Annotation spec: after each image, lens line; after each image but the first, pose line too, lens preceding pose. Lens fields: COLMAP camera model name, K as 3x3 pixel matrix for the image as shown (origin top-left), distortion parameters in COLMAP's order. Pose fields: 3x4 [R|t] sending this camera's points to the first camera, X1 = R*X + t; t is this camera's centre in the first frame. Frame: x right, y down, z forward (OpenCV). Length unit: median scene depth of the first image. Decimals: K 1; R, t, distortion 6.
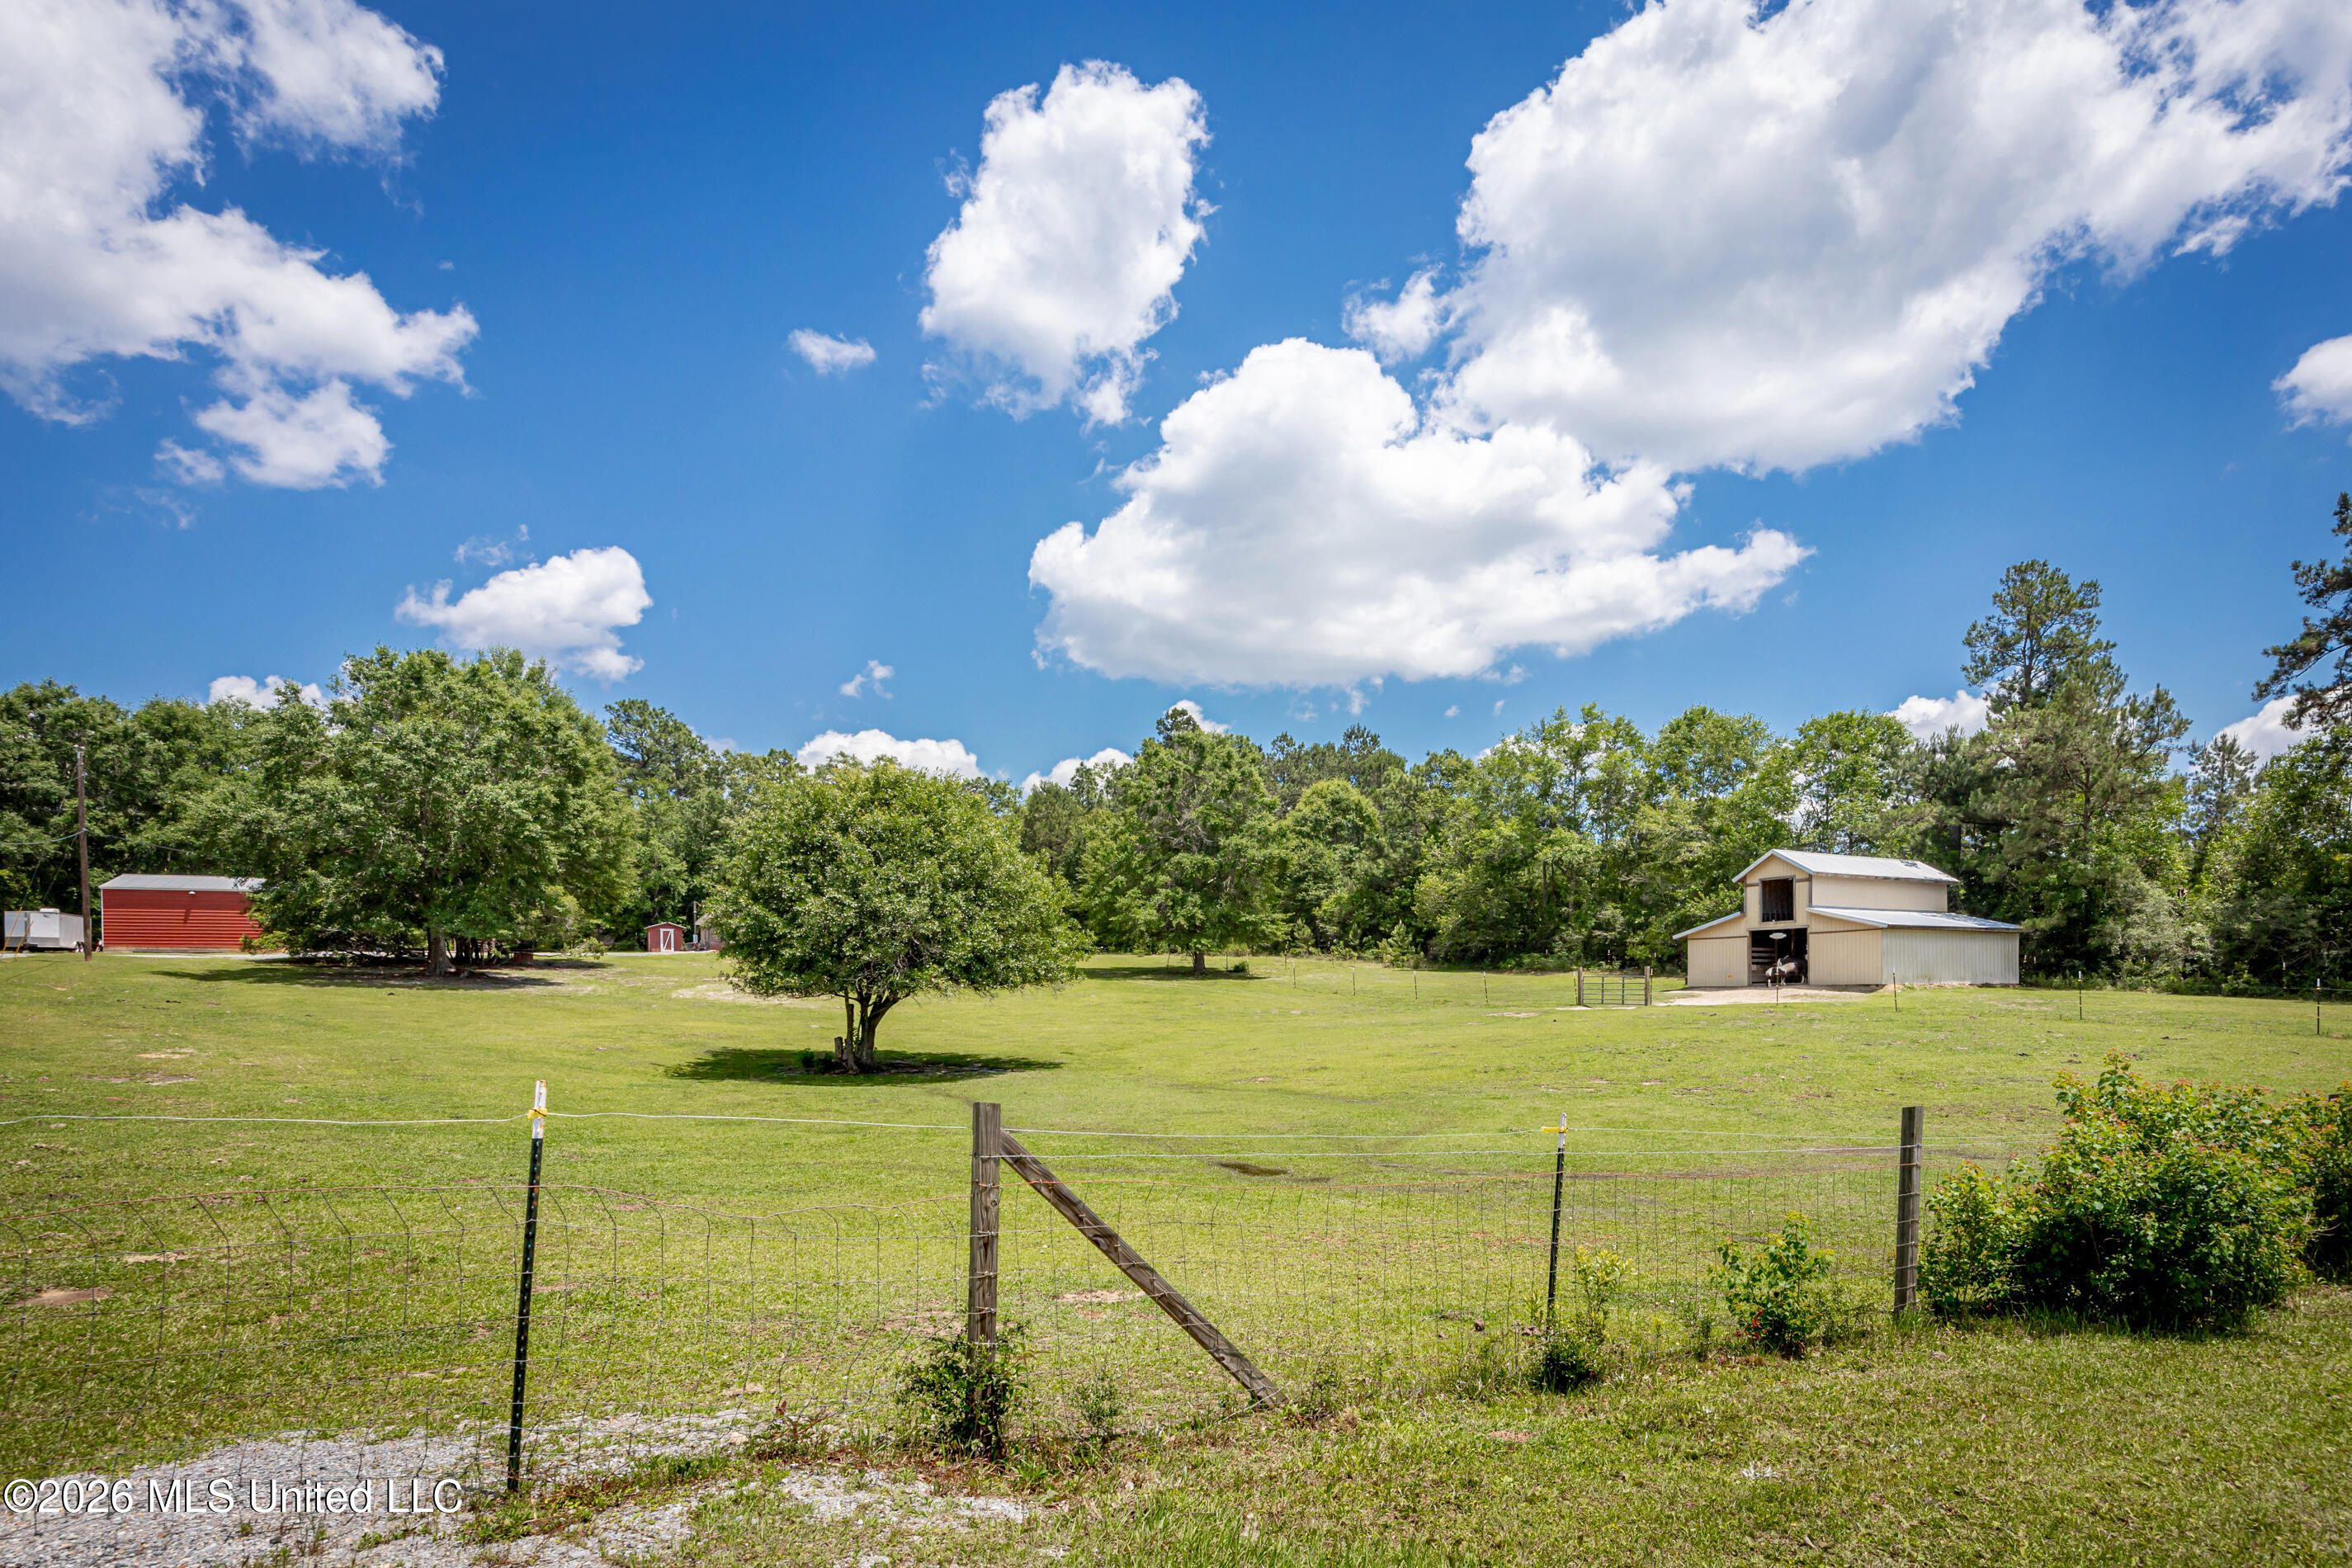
lens RADIAL K [[1210.9, 0, 1198.5], [0, 1210.9, 971.9], [0, 0, 1]] dist [0.001404, 0.001635]
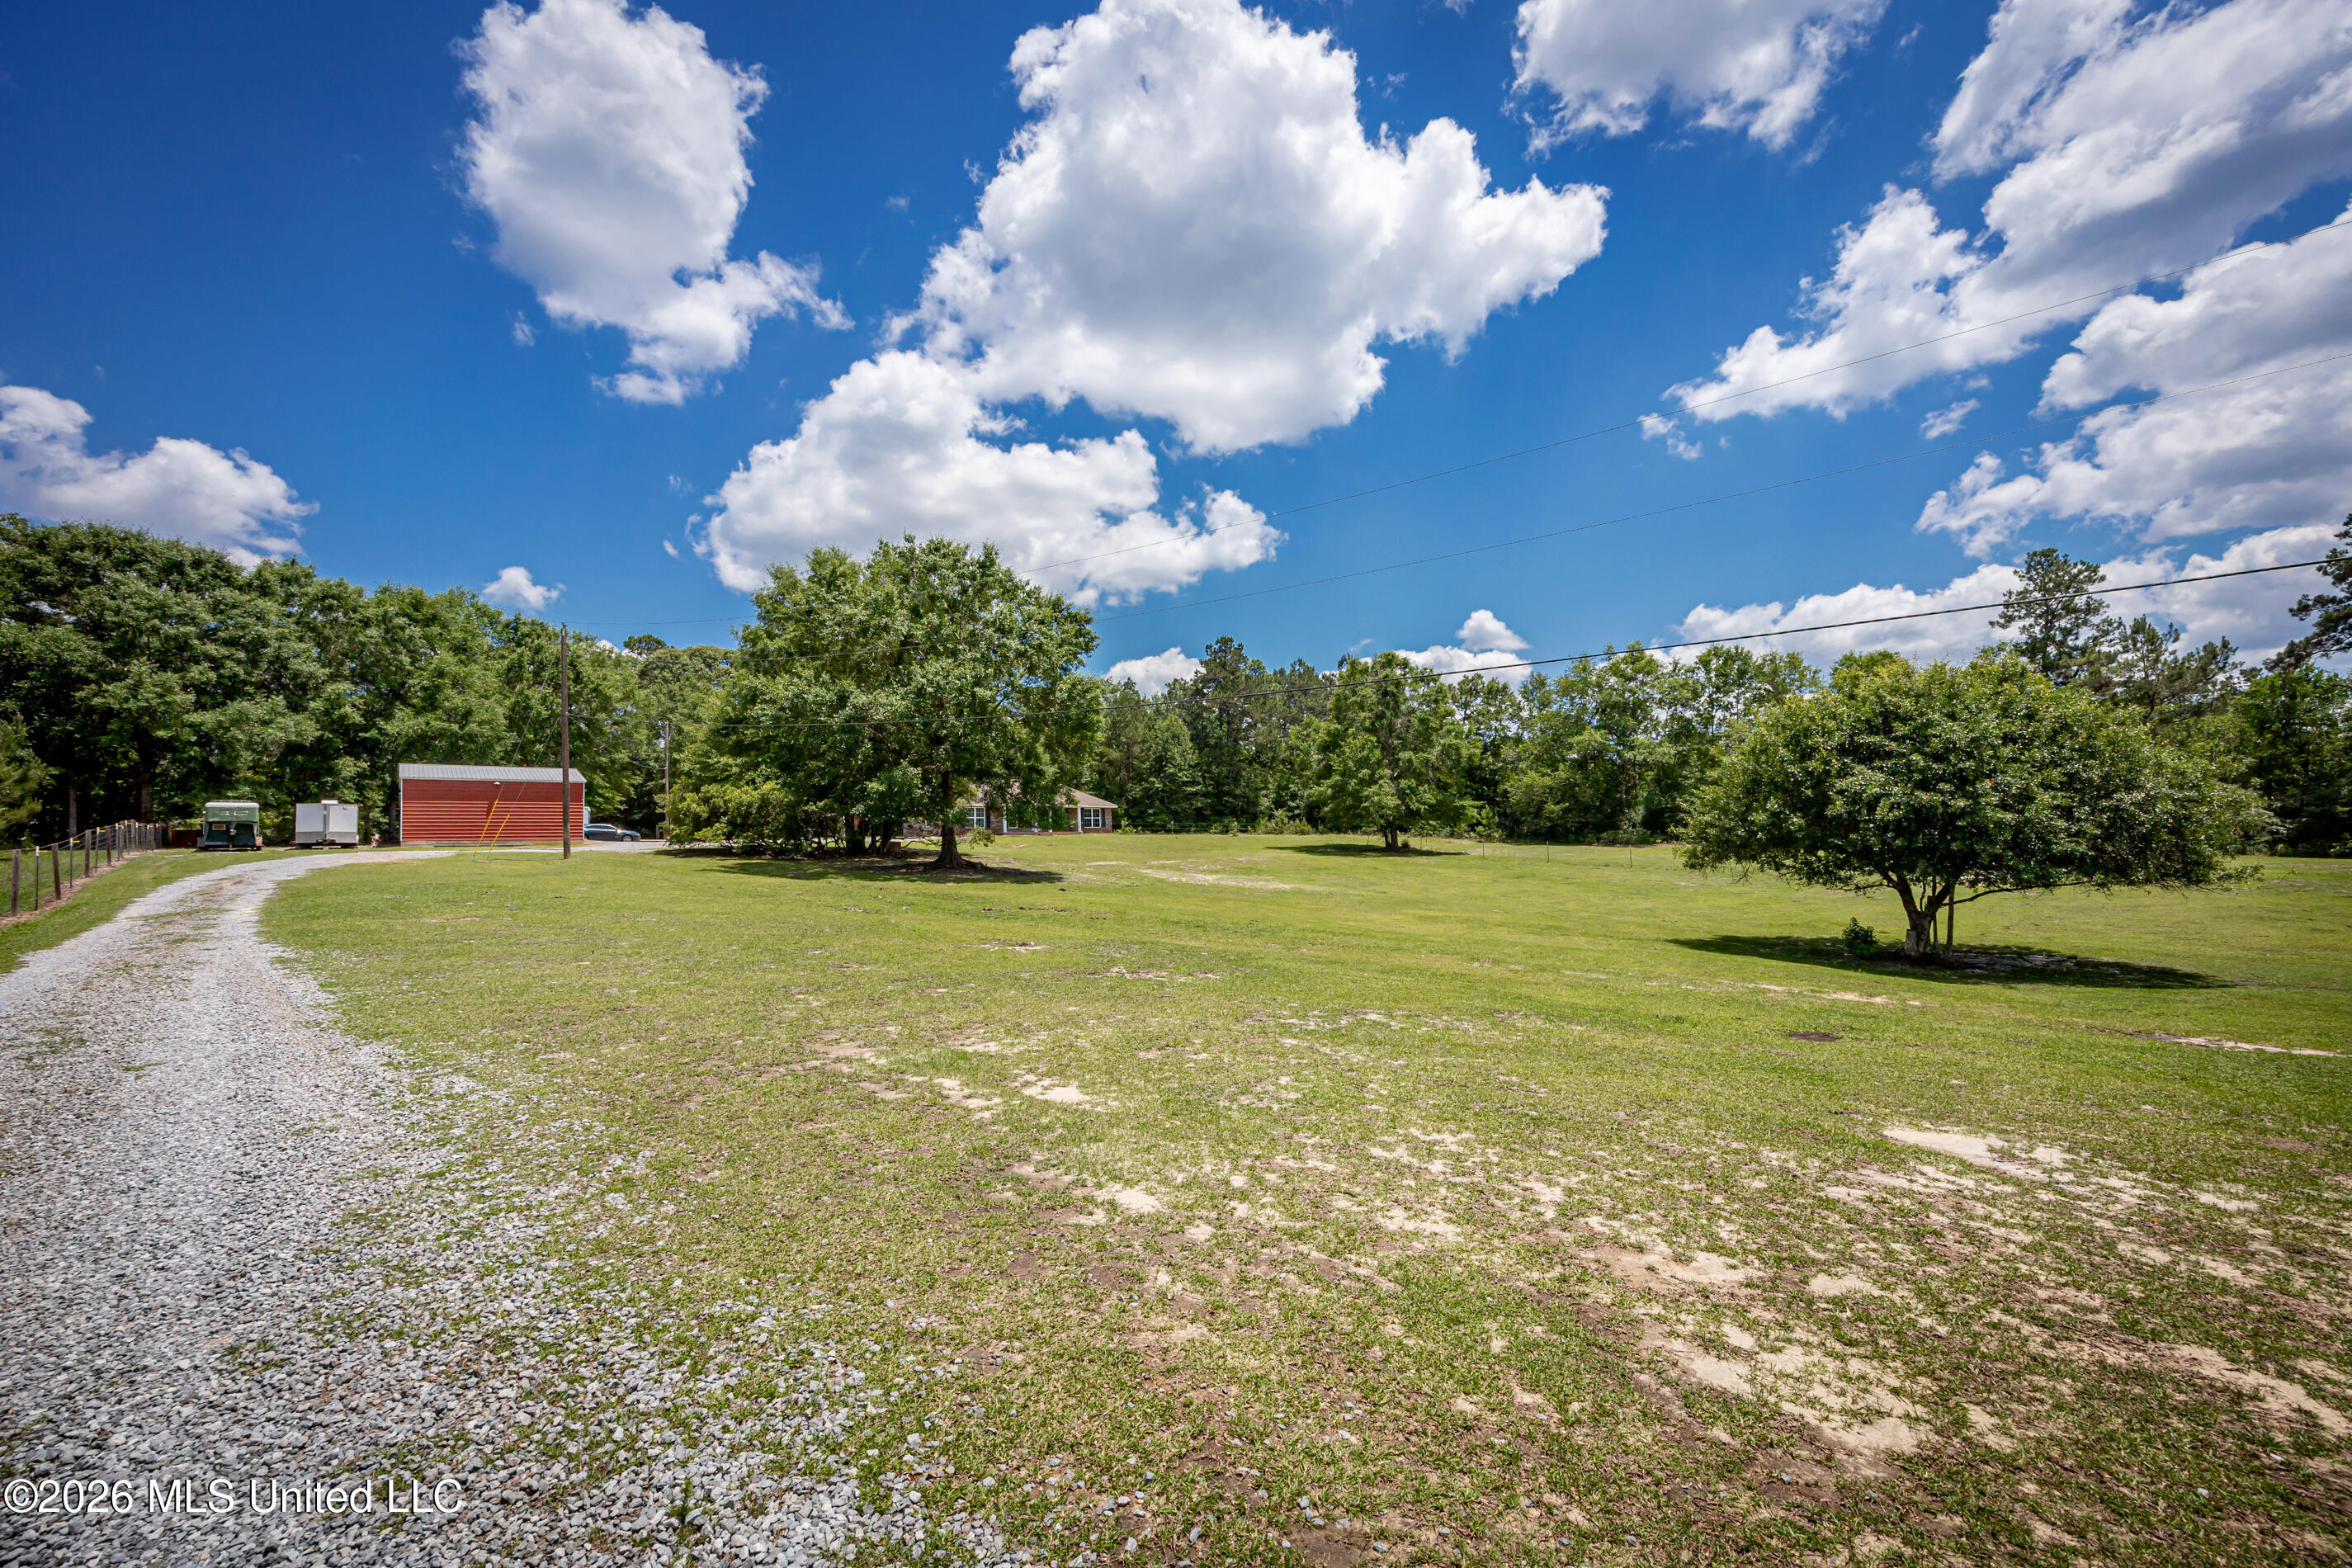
lens RADIAL K [[879.6, 0, 1107.9], [0, 879.6, 819.4], [0, 0, 1]] dist [0.001840, 0.000039]
pose [[0.973235, -0.009519, 0.229616, -0.515246], [0.015008, 0.999642, -0.022173, -0.014858], [-0.229322, 0.025025, 0.973029, 0.212046]]
